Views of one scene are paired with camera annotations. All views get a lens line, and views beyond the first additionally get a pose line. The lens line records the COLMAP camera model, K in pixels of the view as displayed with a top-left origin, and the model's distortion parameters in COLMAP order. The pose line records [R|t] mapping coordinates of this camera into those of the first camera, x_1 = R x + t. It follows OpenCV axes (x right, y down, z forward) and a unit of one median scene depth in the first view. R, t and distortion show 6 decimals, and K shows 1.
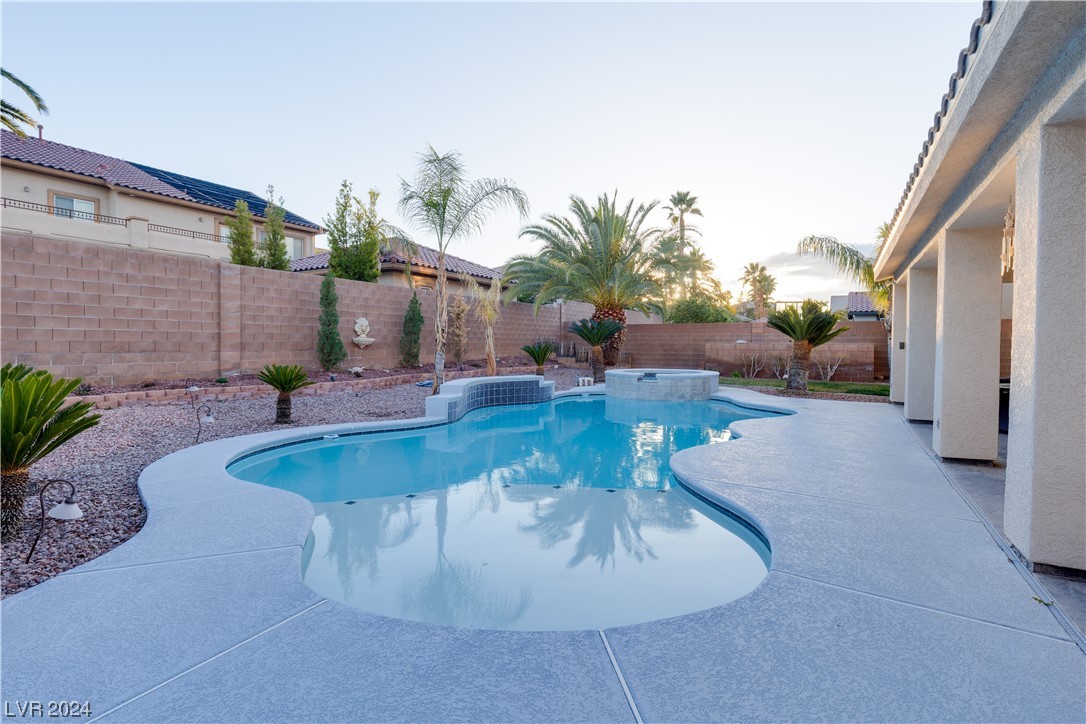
lens RADIAL K [[519.7, 0, 546.9], [0, 519.7, 354.5], [0, 0, 1]] dist [0.001257, 0.000256]
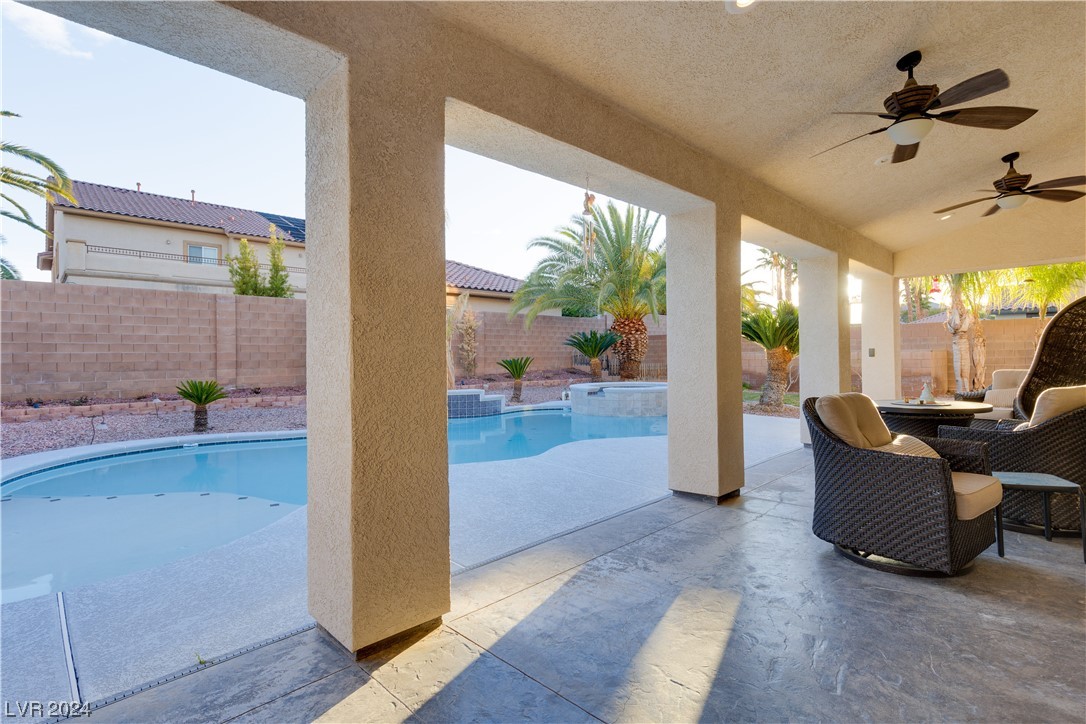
lens RADIAL K [[519.7, 0, 546.9], [0, 519.7, 354.5], [0, 0, 1]] dist [0.001257, 0.000256]
pose [[0.961722, -0.018766, -0.273385, 0.386453], [0.011869, 0.999569, -0.026858, 0.001466], [0.273771, 0.022585, 0.961530, 0.072093]]
